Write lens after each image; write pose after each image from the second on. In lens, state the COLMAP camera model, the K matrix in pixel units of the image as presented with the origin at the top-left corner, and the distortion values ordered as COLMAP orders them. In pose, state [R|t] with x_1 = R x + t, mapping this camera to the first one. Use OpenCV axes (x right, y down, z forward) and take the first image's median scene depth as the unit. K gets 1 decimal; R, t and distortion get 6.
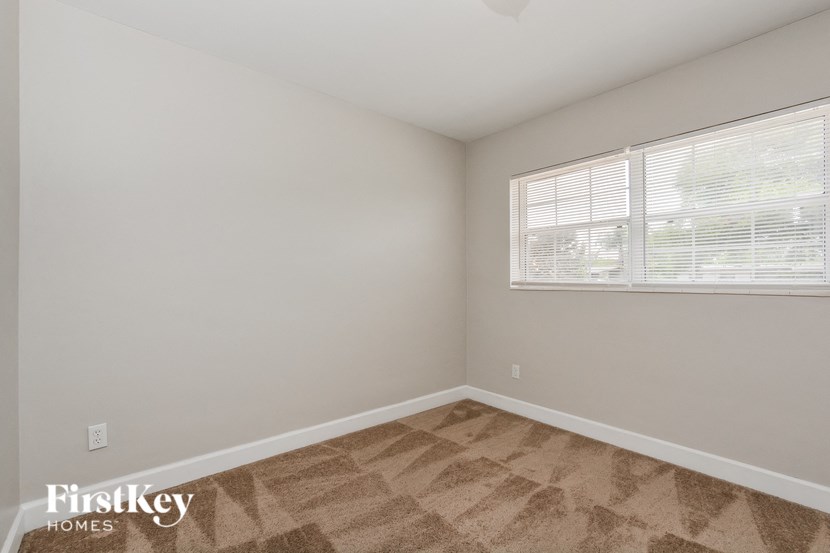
lens RADIAL K [[371.9, 0, 415.0], [0, 371.9, 276.5], [0, 0, 1]] dist [-0.018833, 0.000402]
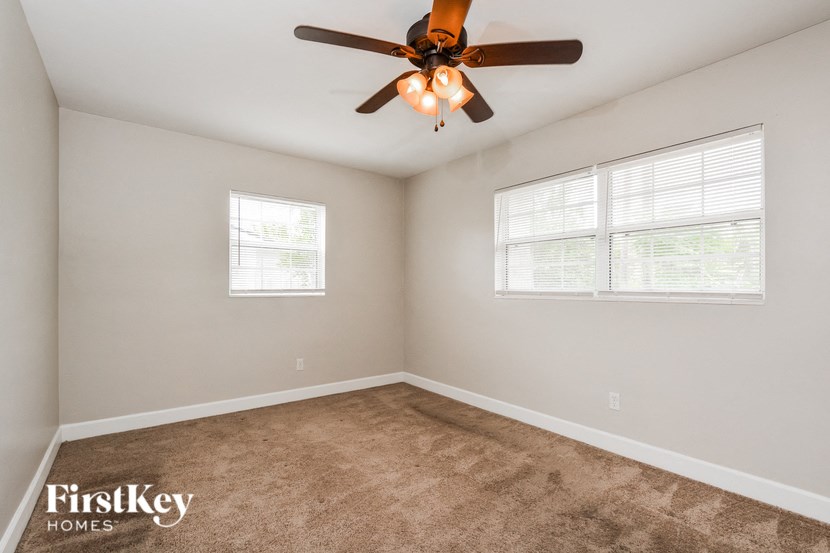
lens RADIAL K [[396.6, 0, 440.4], [0, 396.6, 285.0], [0, 0, 1]] dist [0.011420, 0.000400]
pose [[0.999972, -0.000021, -0.007505, 0.131432], [0.000018, 1.000000, -0.000416, -0.000659], [0.007505, 0.000416, 0.999972, -0.163498]]
